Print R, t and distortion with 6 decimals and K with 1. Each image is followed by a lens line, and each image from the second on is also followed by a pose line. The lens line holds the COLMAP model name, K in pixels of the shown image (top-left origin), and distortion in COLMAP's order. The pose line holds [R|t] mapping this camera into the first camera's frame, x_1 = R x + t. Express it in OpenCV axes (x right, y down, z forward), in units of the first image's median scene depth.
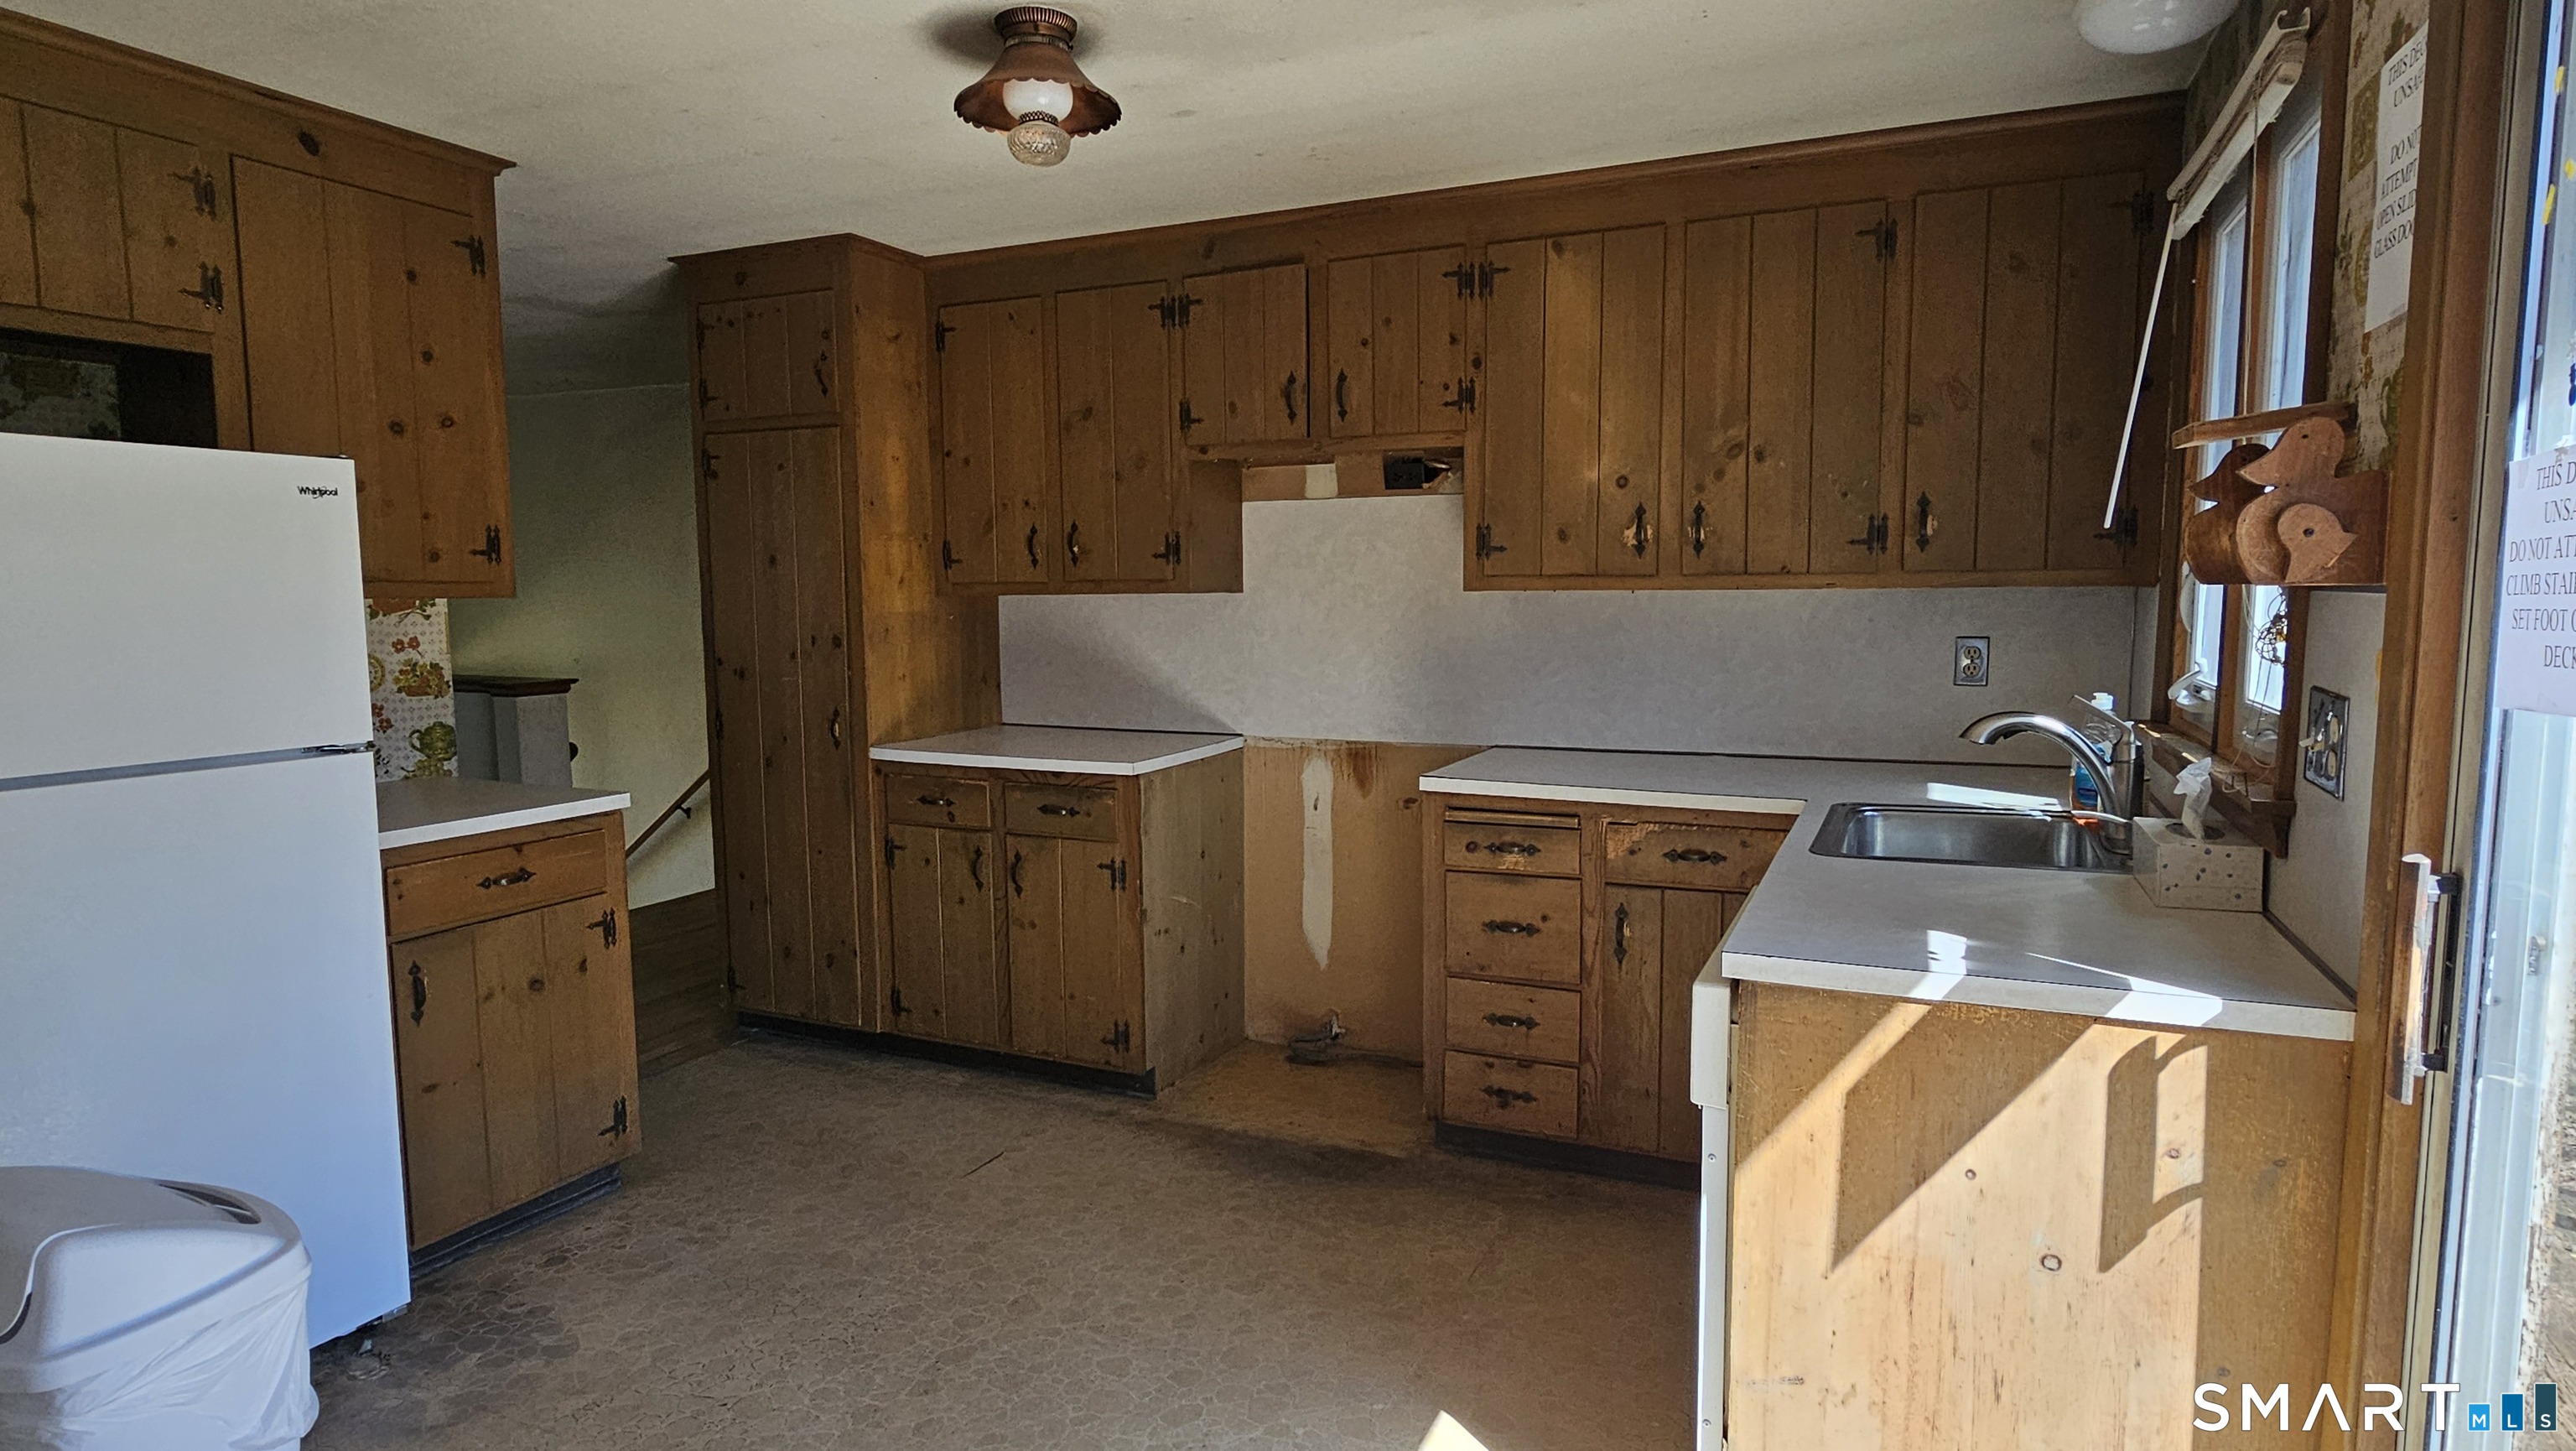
lens RADIAL K [[1407.5, 0, 1283.2], [0, 1407.5, 730.9], [0, 0, 1]] dist [-0.002227, -0.001289]
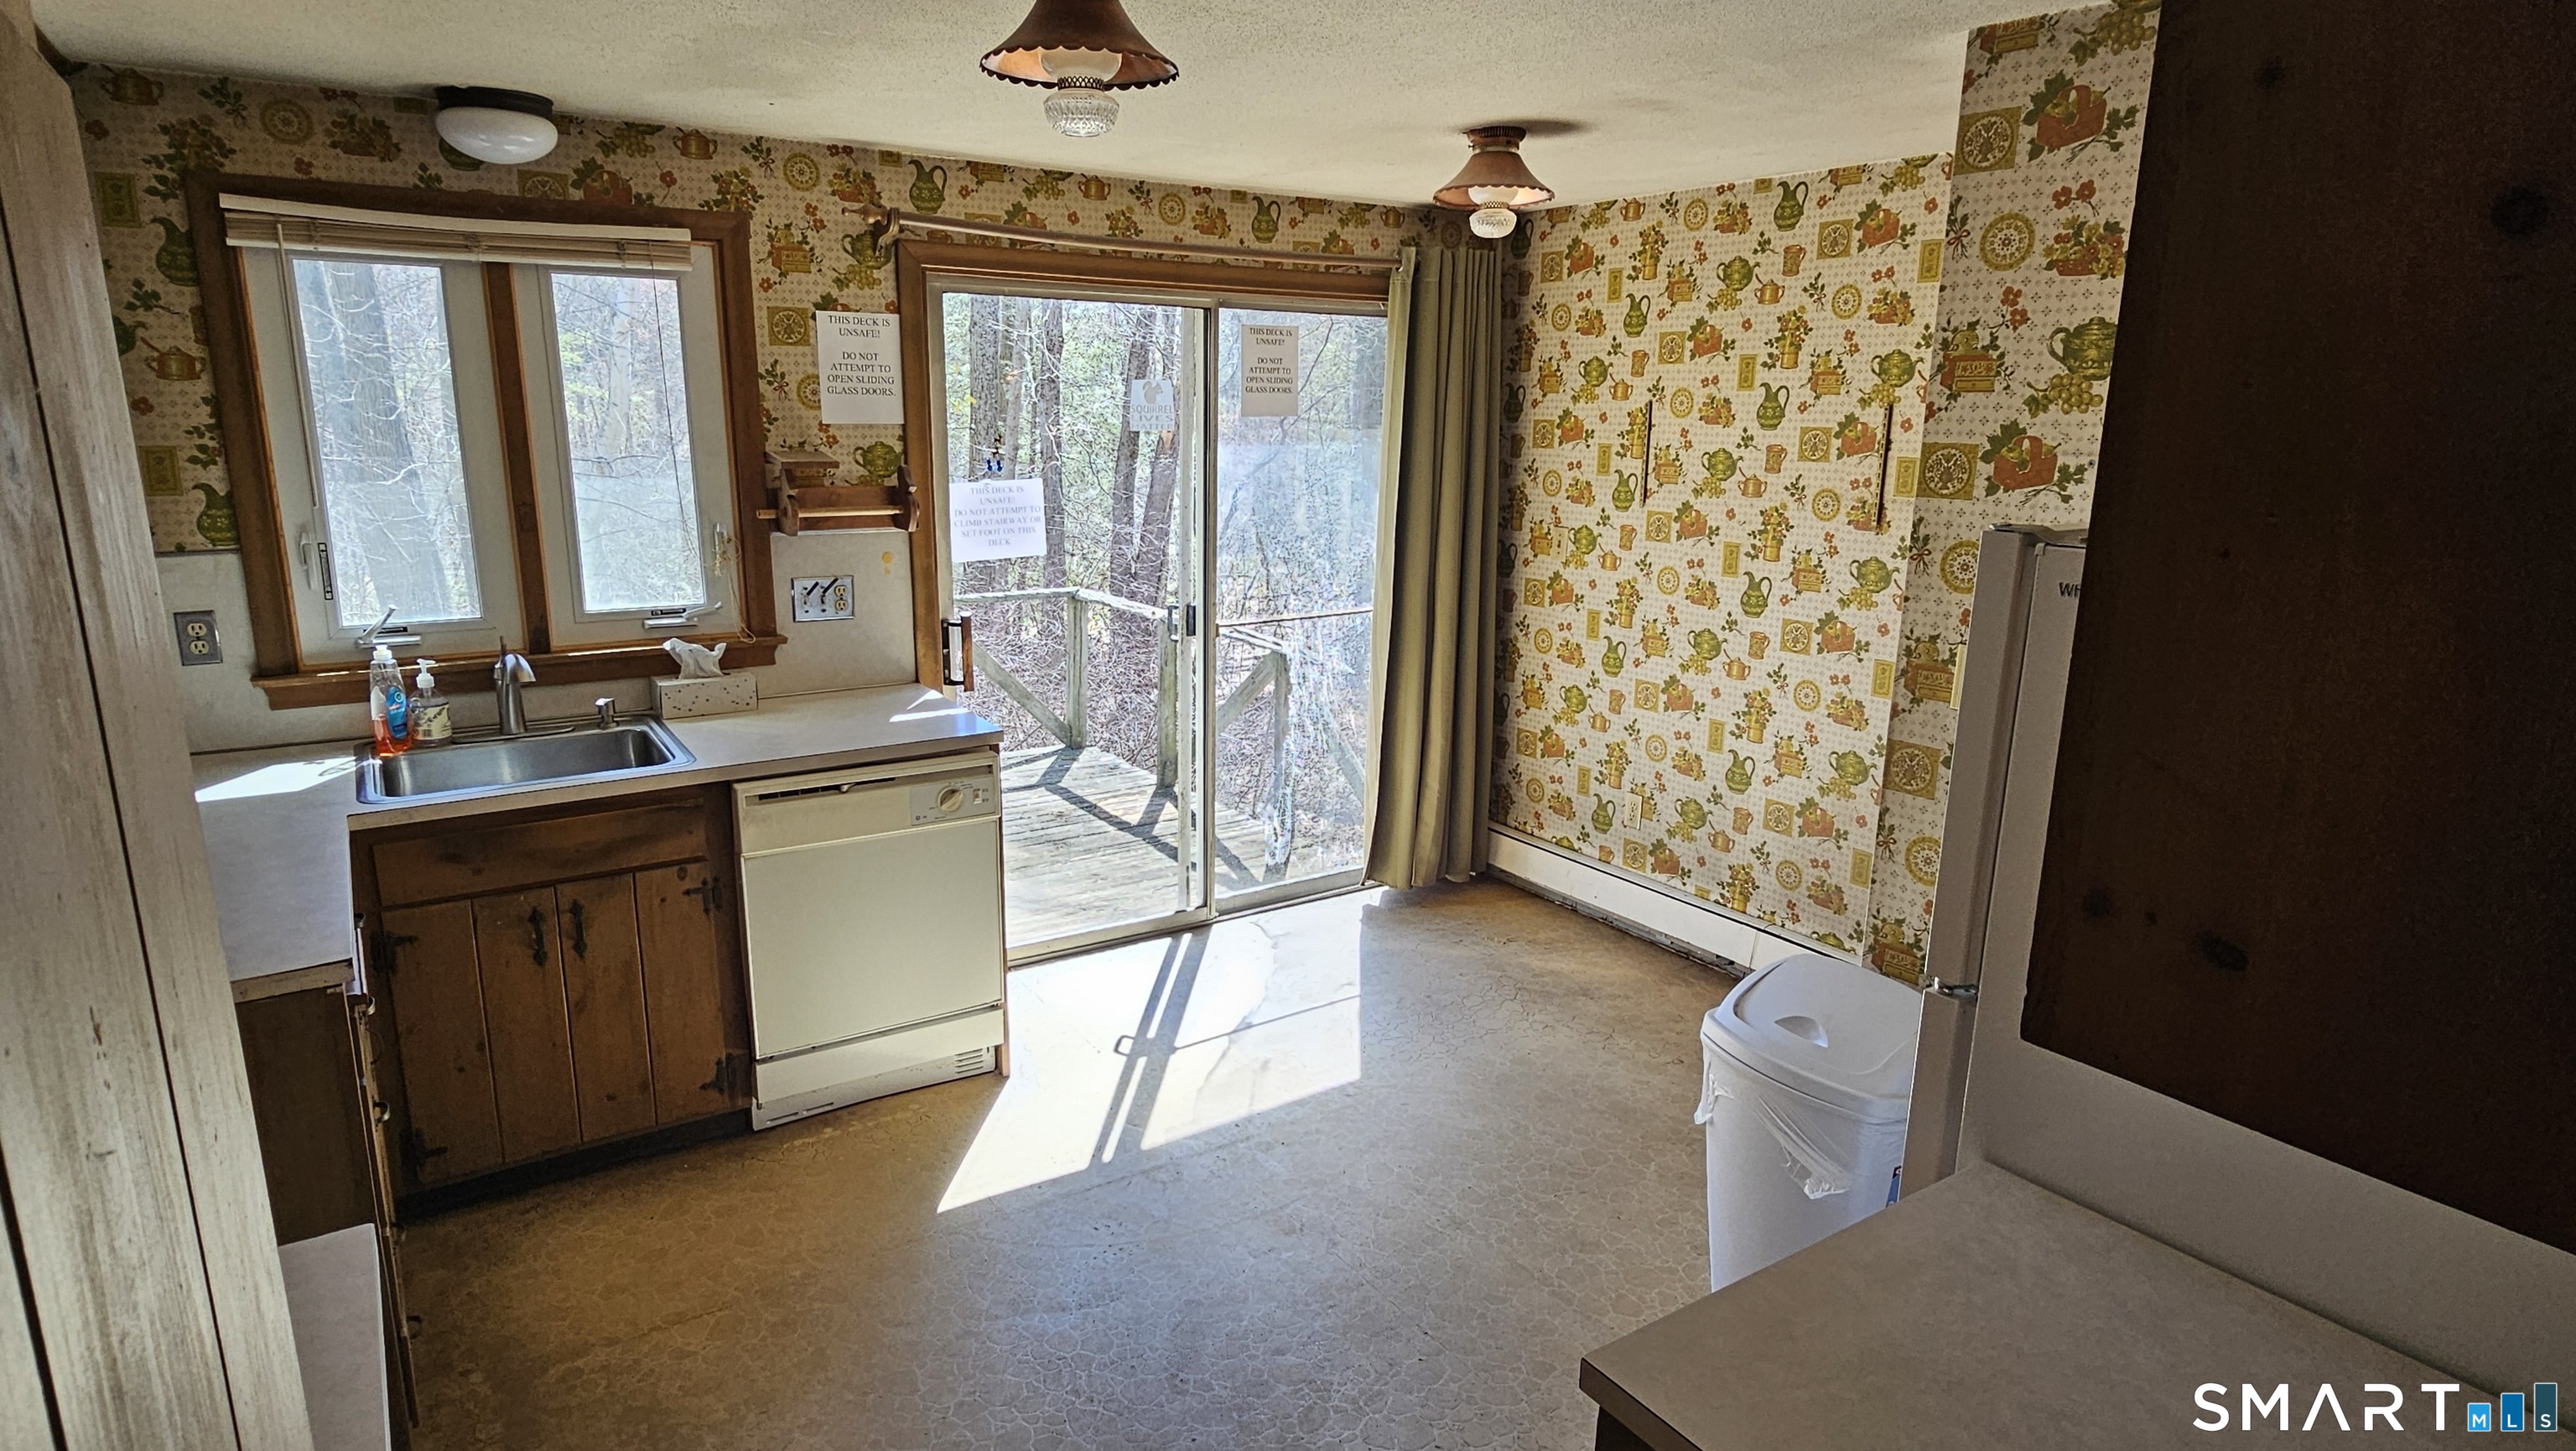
lens RADIAL K [[1407.5, 0, 1283.2], [0, 1407.5, 730.9], [0, 0, 1]] dist [-0.002227, -0.001289]
pose [[-0.851948, -0.124670, 0.508568, -0.562313], [0.047312, 0.948943, 0.311880, -0.239512], [-0.521484, 0.289767, -0.802552, 1.286330]]
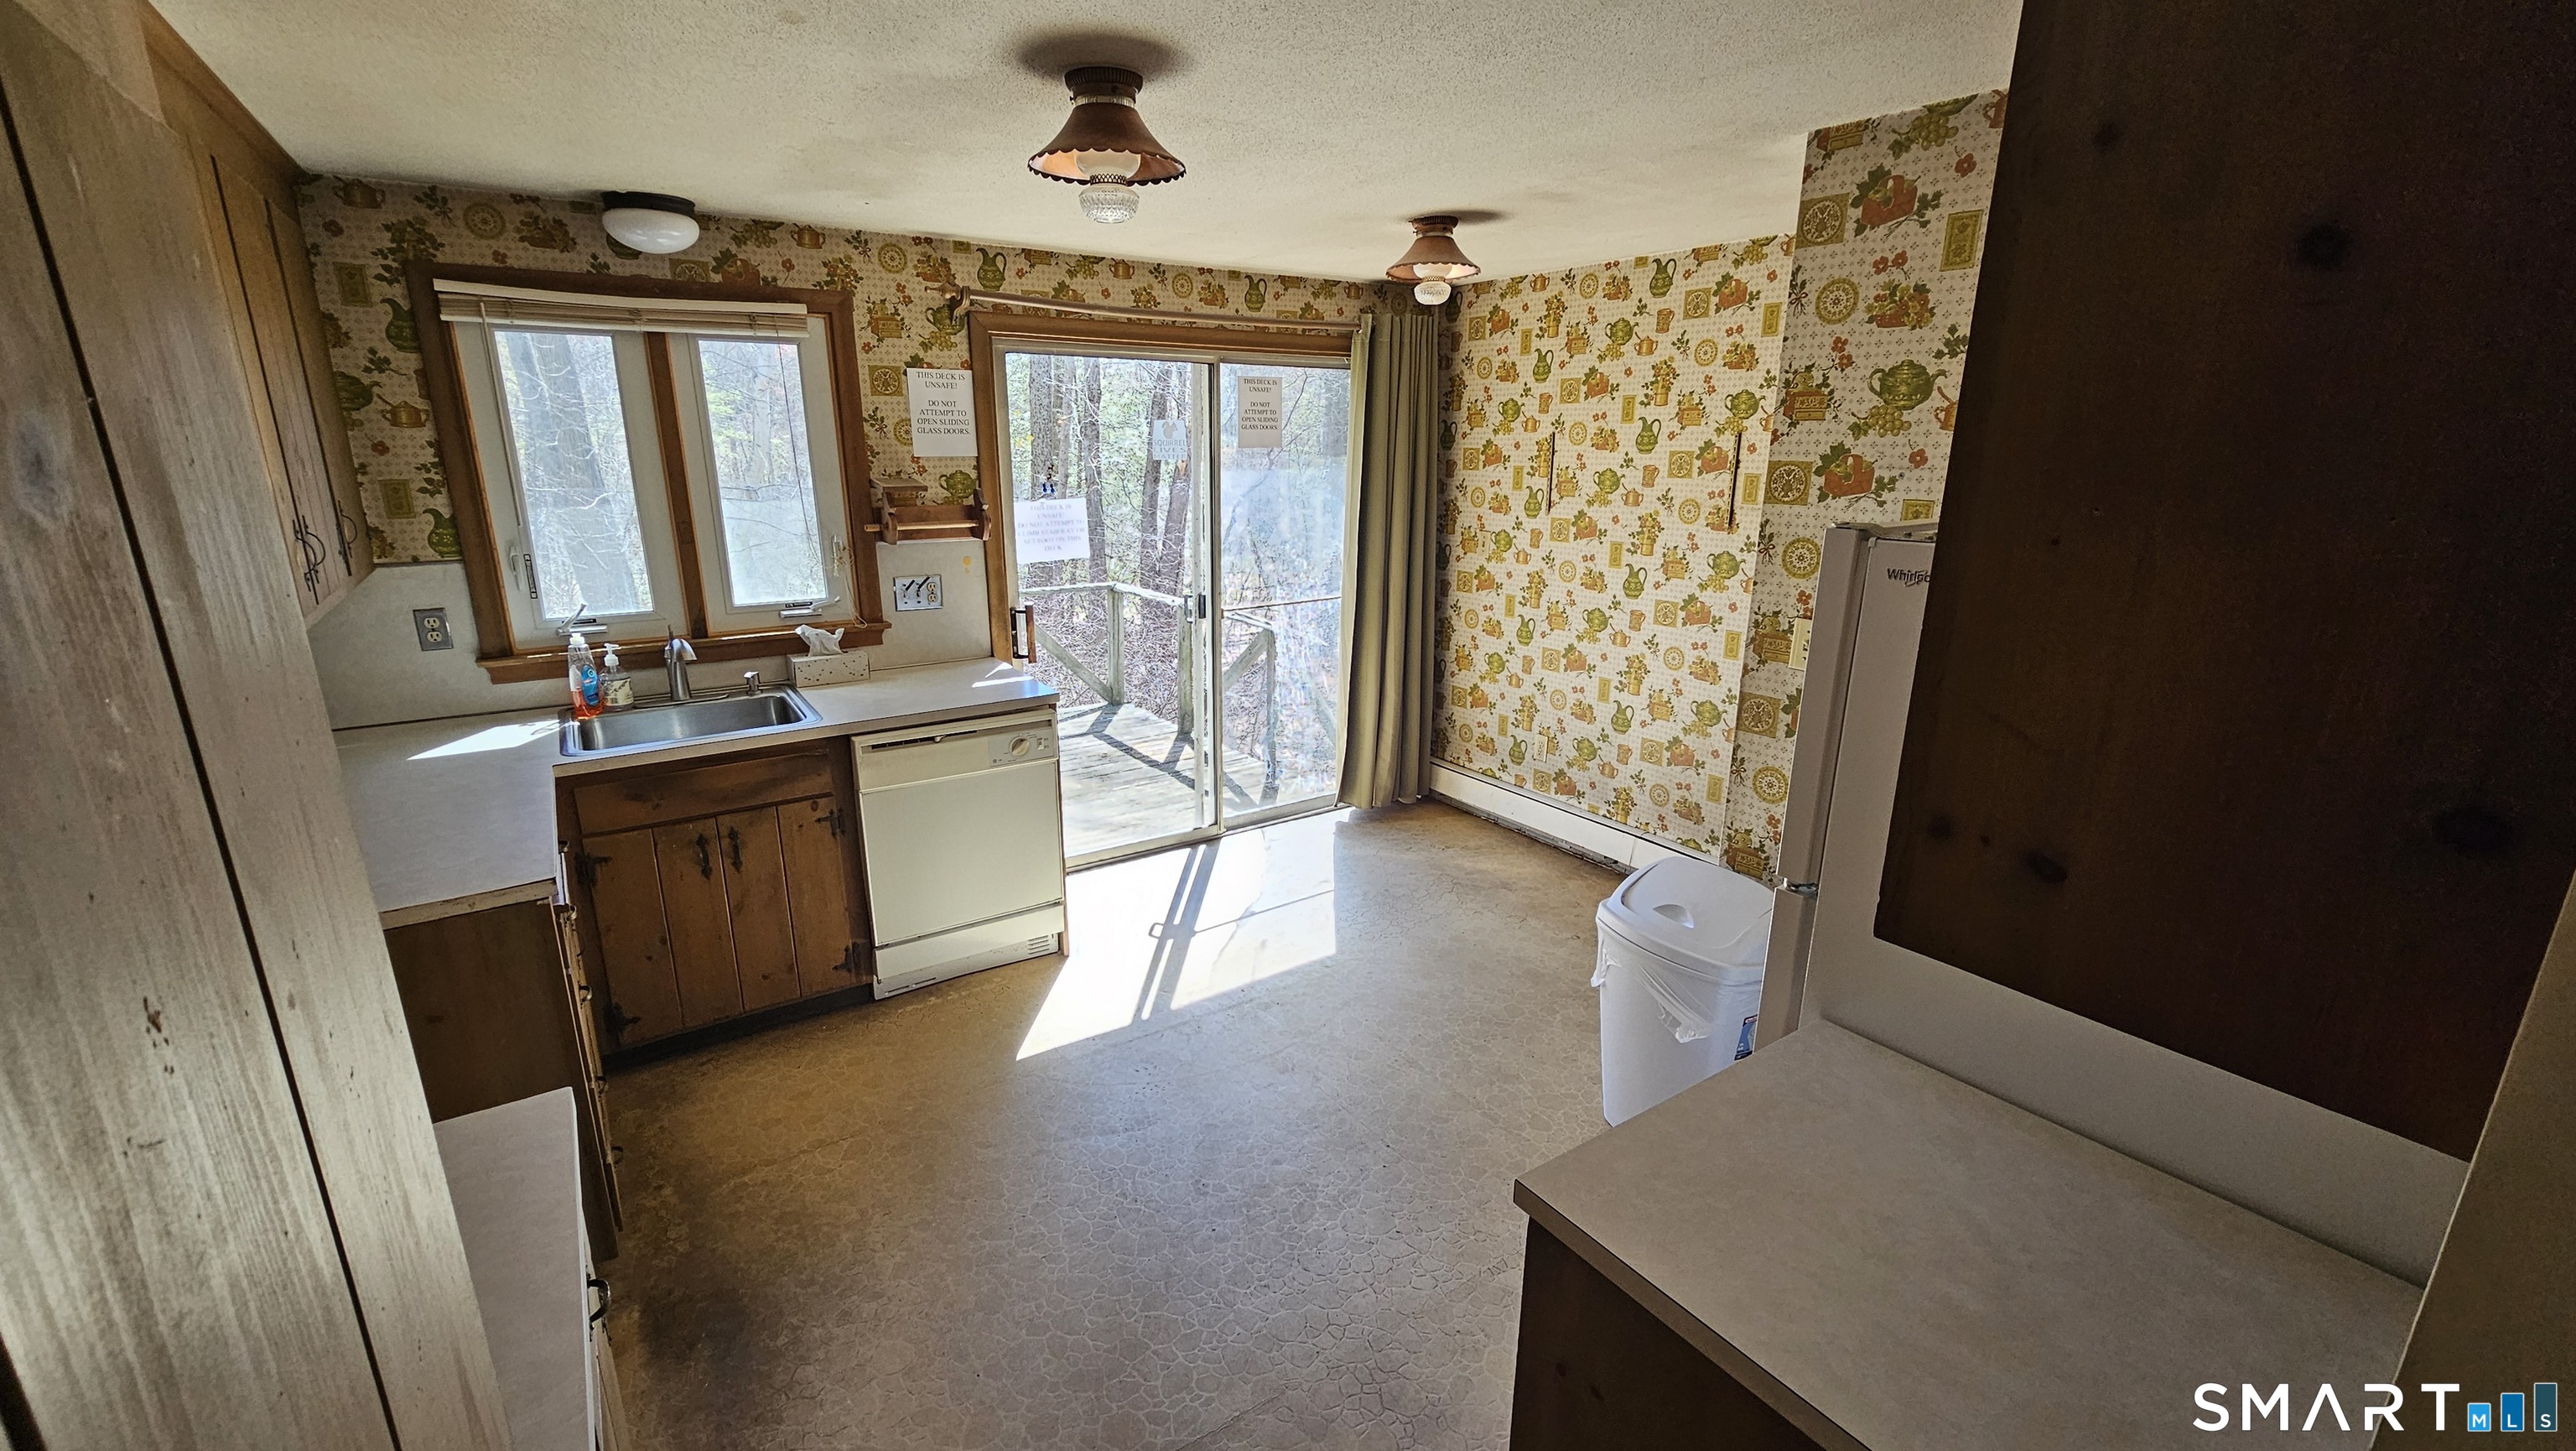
lens RADIAL K [[1056.8, 0, 1277.2], [0, 1056.8, 730.7], [0, 0, 1]] dist [-0.003008, -0.000262]
pose [[-0.855641, -0.134222, 0.499862, -0.548699], [0.057544, 0.935130, 0.349600, -0.234226], [-0.514360, 0.327897, -0.792412, 1.267774]]
